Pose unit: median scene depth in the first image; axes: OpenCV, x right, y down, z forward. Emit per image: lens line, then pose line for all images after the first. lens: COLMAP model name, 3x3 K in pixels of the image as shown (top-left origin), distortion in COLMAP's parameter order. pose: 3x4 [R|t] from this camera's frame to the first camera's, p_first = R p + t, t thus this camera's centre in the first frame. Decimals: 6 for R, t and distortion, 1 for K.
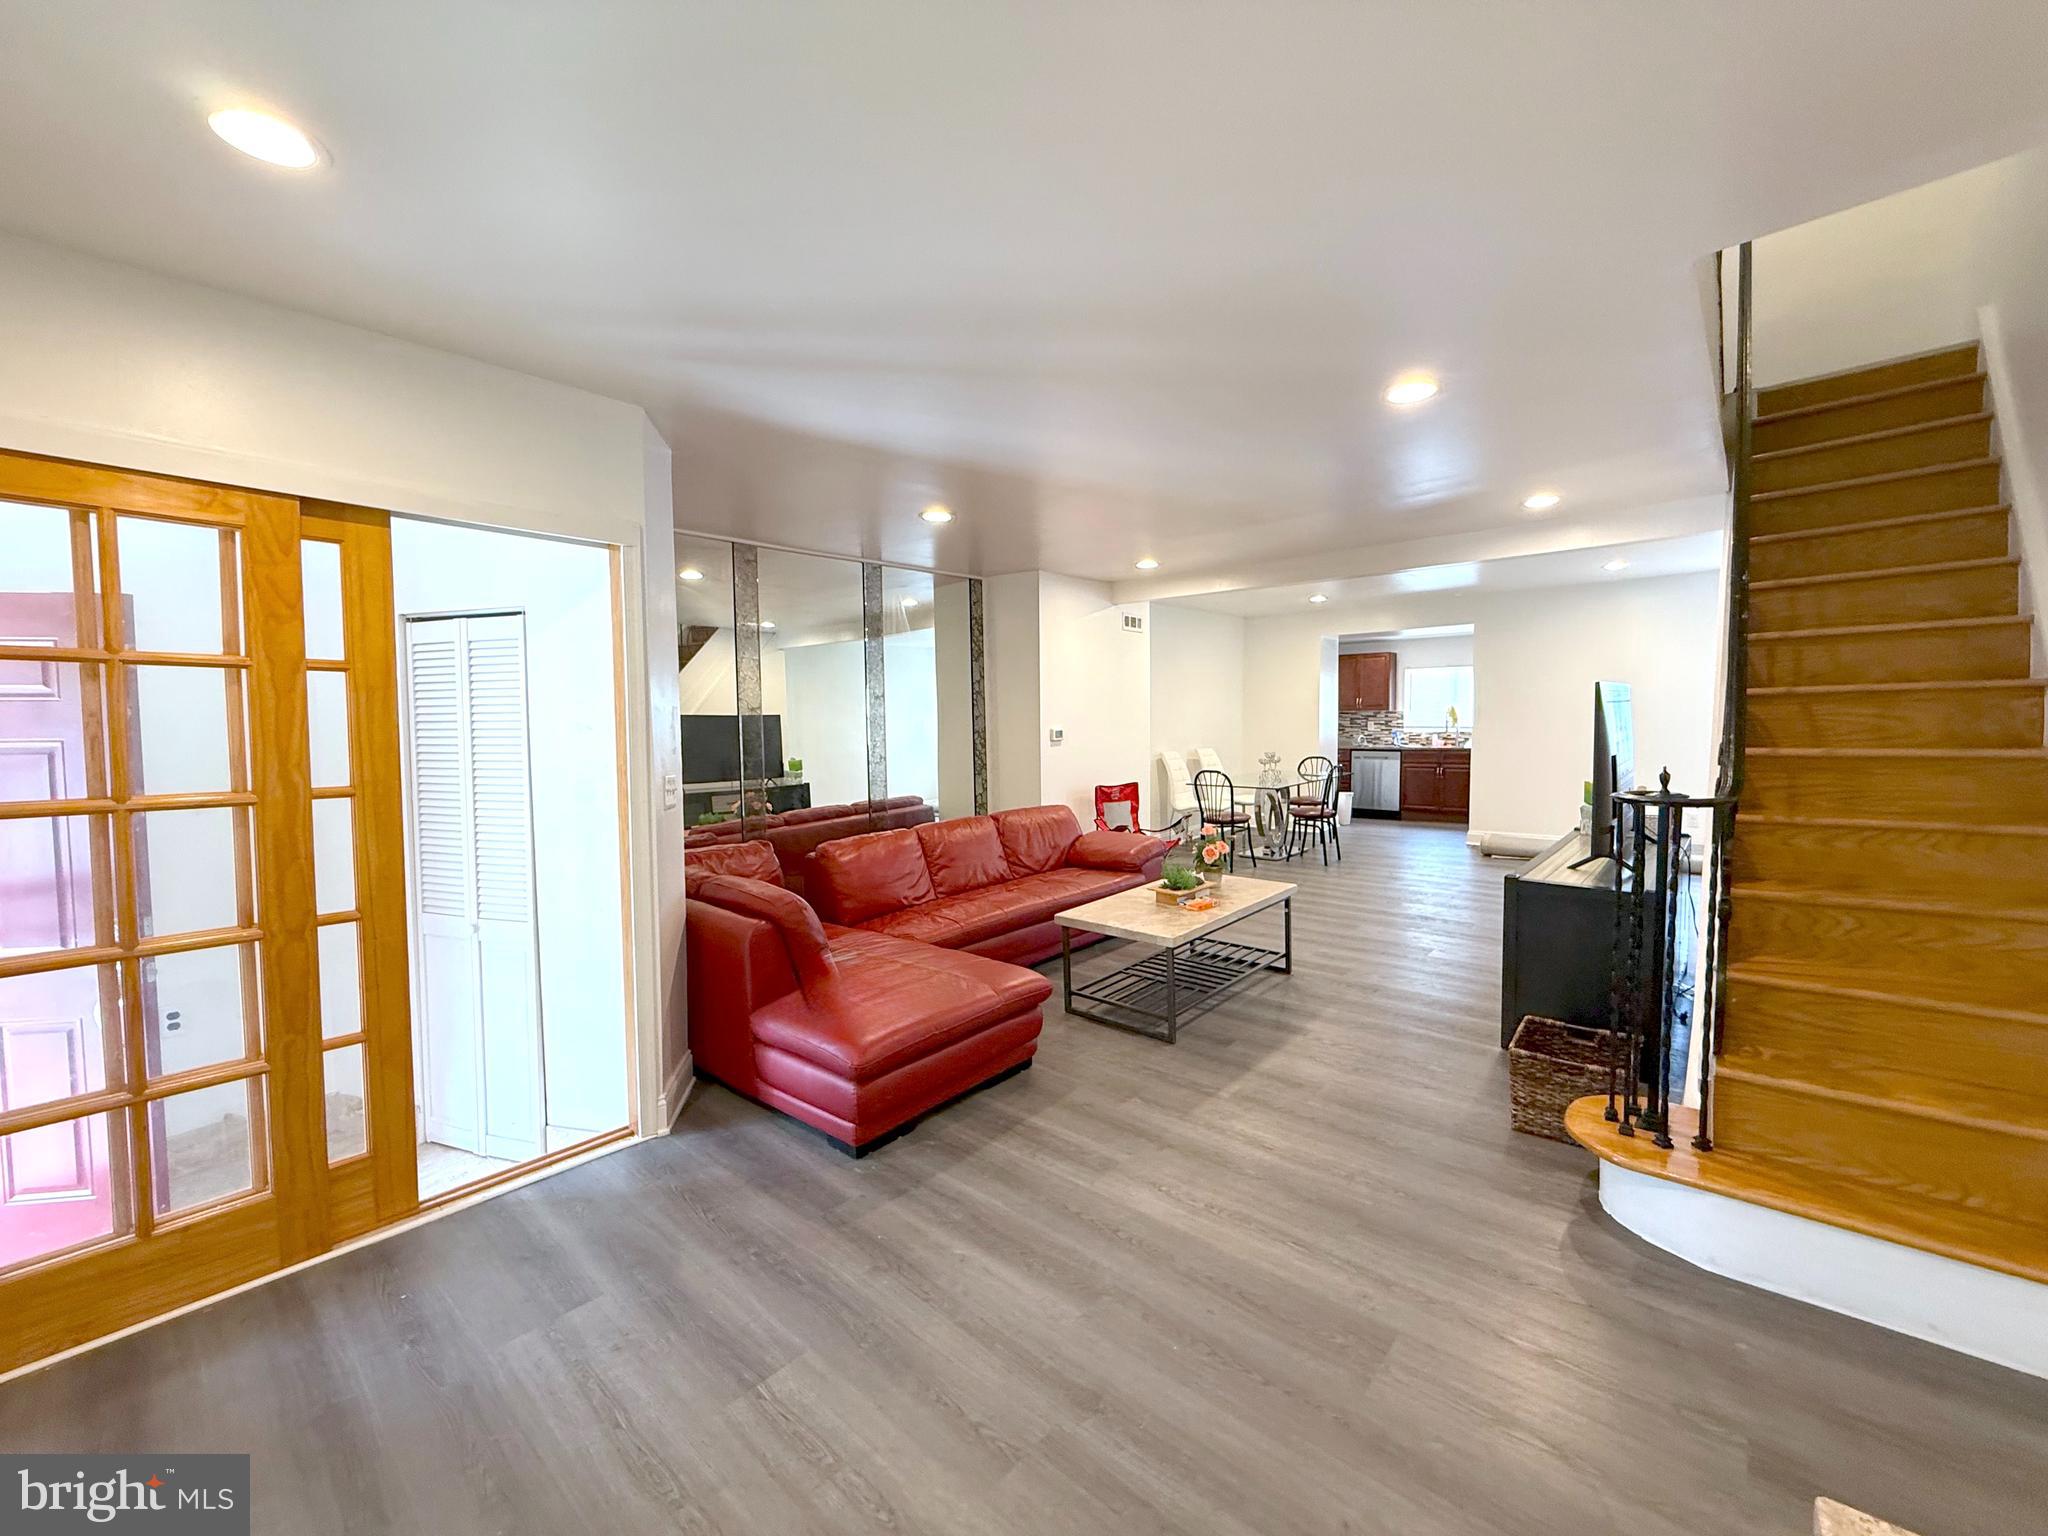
lens RADIAL K [[819.3, 0, 1026.6], [0, 819.3, 764.4], [0, 0, 1]] dist [-0.000537, -0.000015]
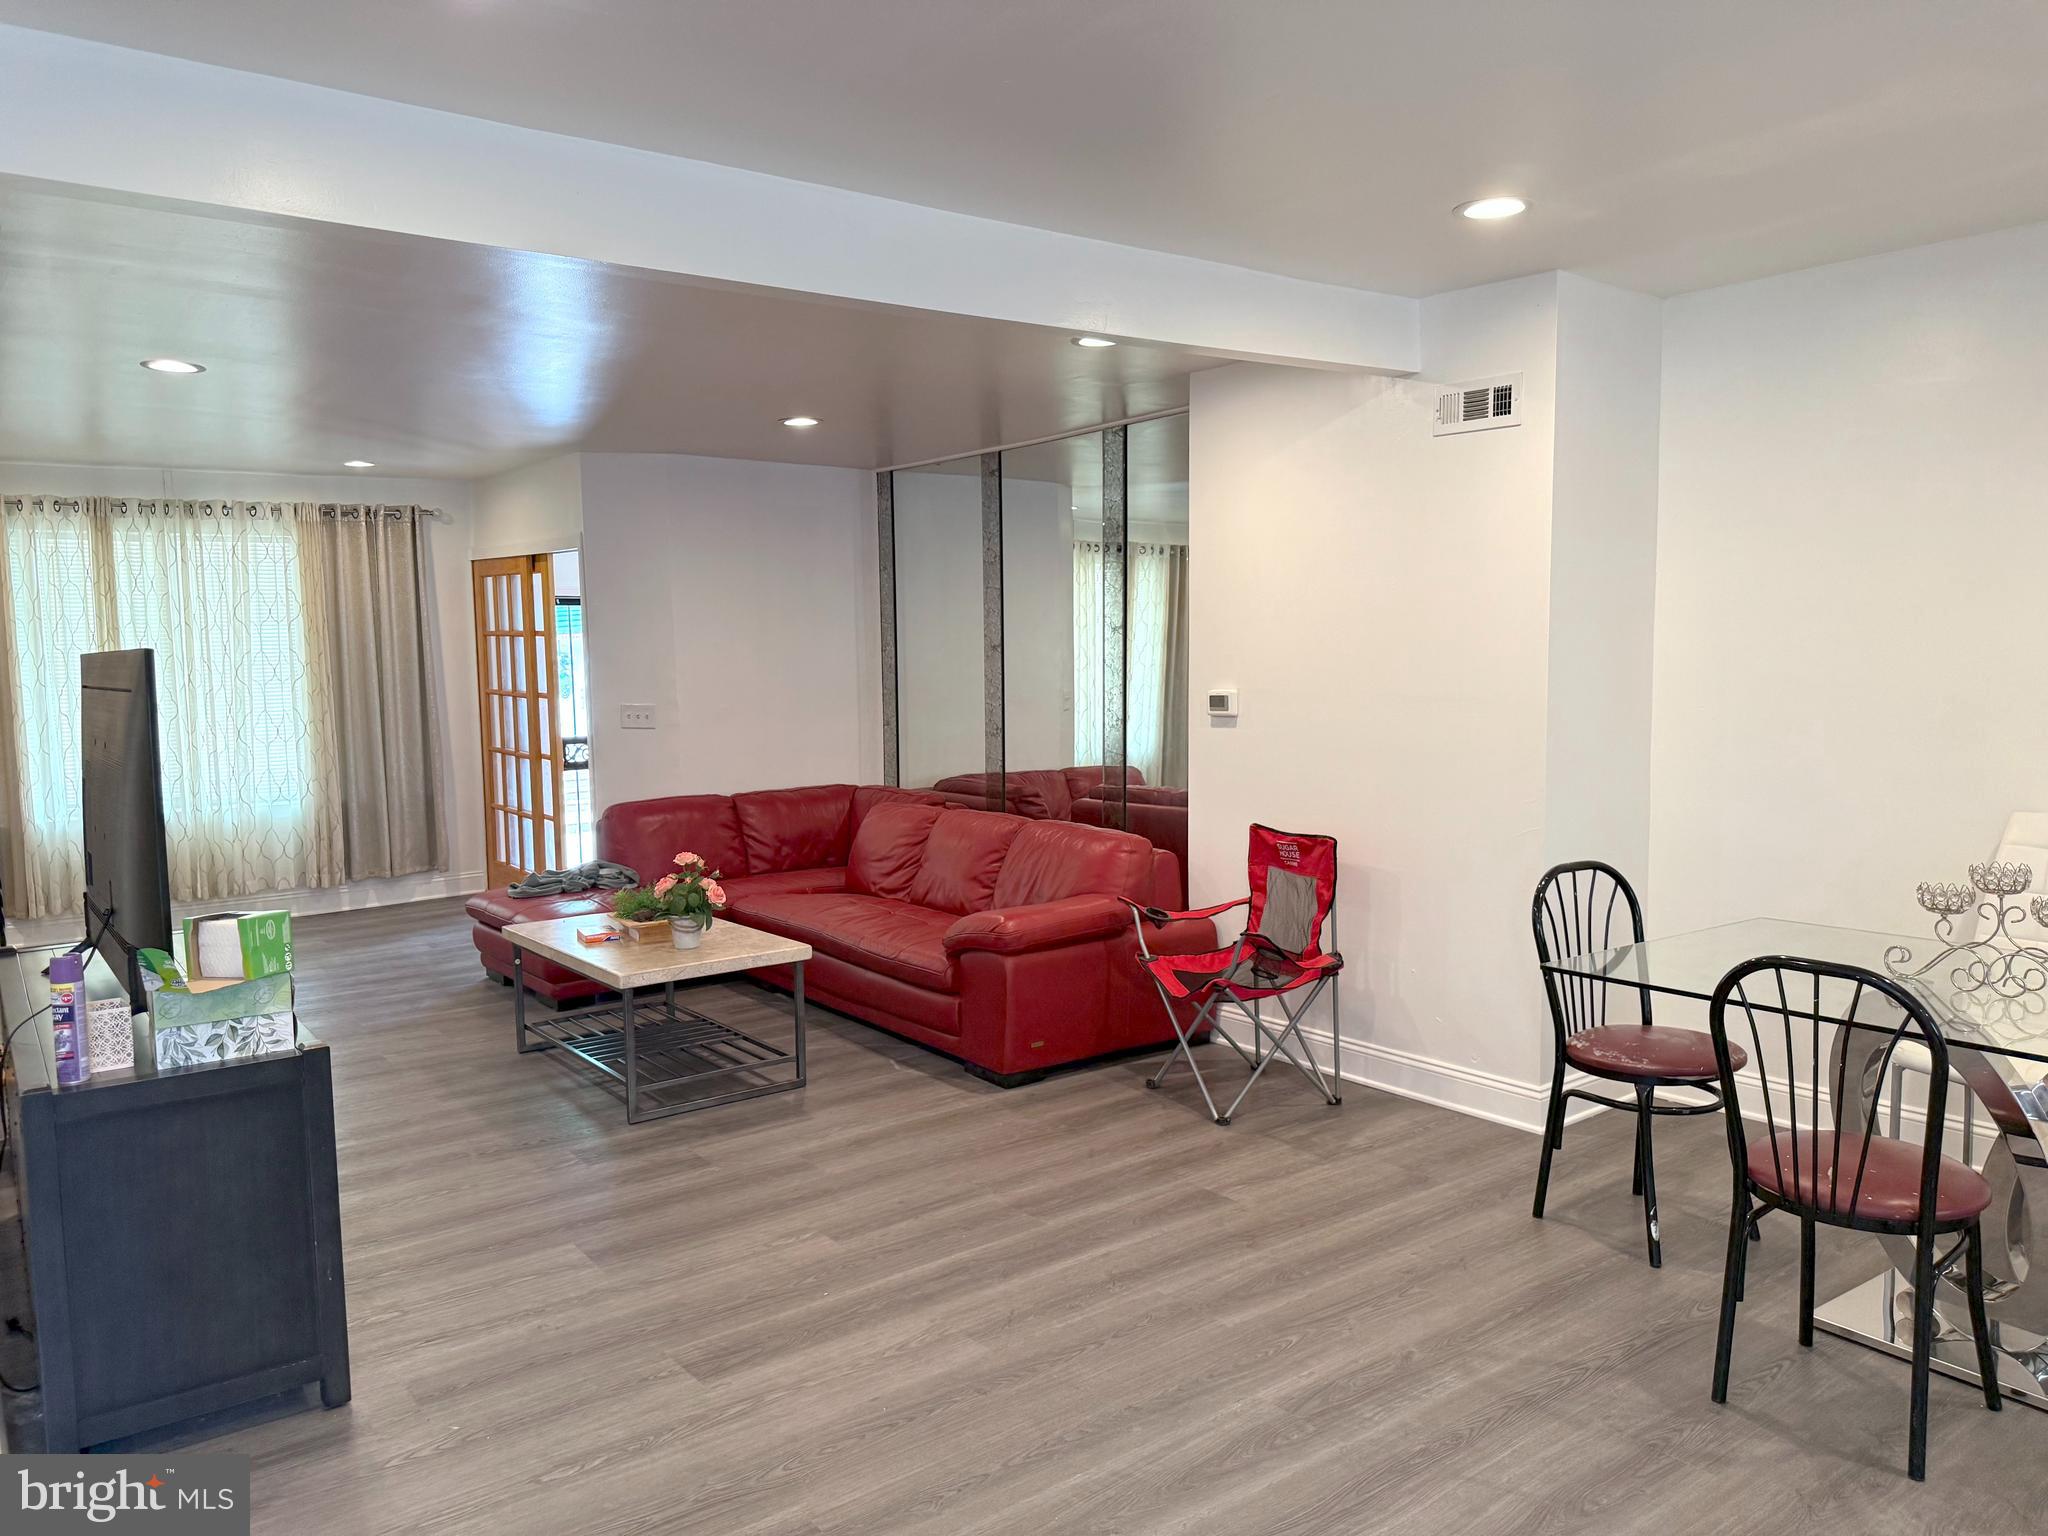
lens RADIAL K [[1451.8, 0, 1025.1], [0, 1451.8, 768.7], [0, 0, 1]] dist [0.038668, 0.000564]
pose [[-0.211117, 0.112046, -0.971018, 1.129454], [-0.031146, 0.992133, 0.121254, -0.123053], [0.976965, 0.055842, -0.205966, 1.328521]]
